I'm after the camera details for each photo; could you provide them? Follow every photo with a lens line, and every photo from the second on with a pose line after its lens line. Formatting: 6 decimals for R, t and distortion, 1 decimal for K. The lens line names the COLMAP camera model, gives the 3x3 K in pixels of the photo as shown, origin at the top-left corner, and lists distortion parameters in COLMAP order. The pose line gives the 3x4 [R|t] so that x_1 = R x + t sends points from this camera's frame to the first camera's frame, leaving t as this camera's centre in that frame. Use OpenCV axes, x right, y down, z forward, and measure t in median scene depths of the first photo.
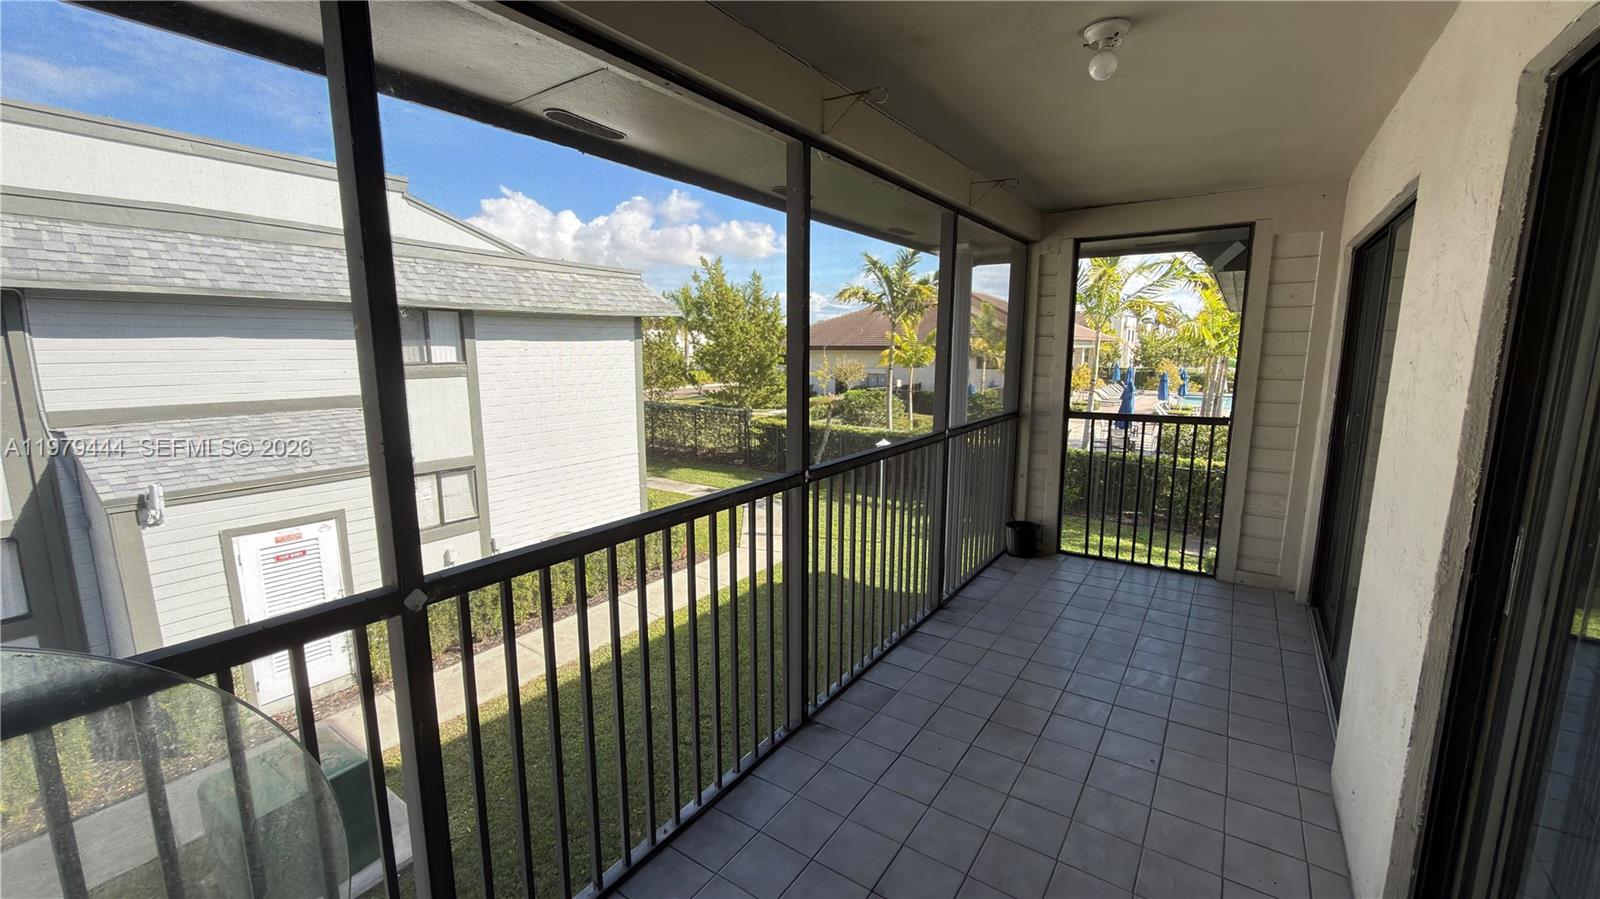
lens RADIAL K [[636.1, 0, 800.0], [0, 636.1, 452.9], [0, 0, 1]] dist [0.000528, -0.000312]
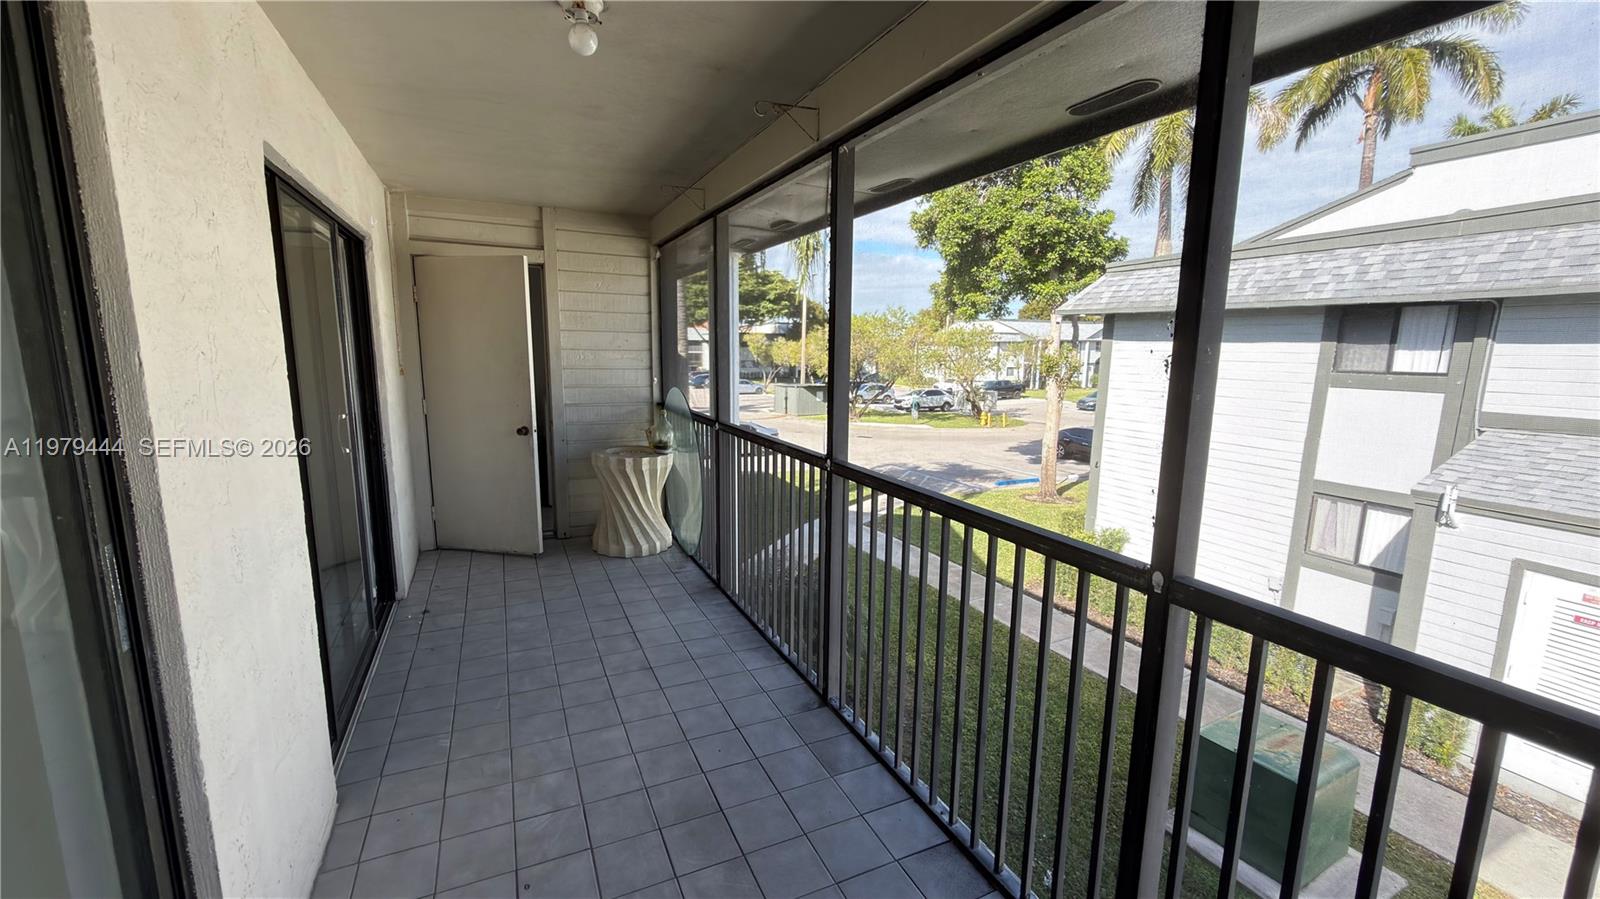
lens RADIAL K [[636.1, 0, 800.0], [0, 636.1, 452.9], [0, 0, 1]] dist [0.000528, -0.000312]
pose [[-0.477573, 0.140855, -0.867228, 0.439229], [-0.151532, 0.959069, 0.239219, -0.109857], [0.865426, 0.245657, -0.436681, 0.659351]]
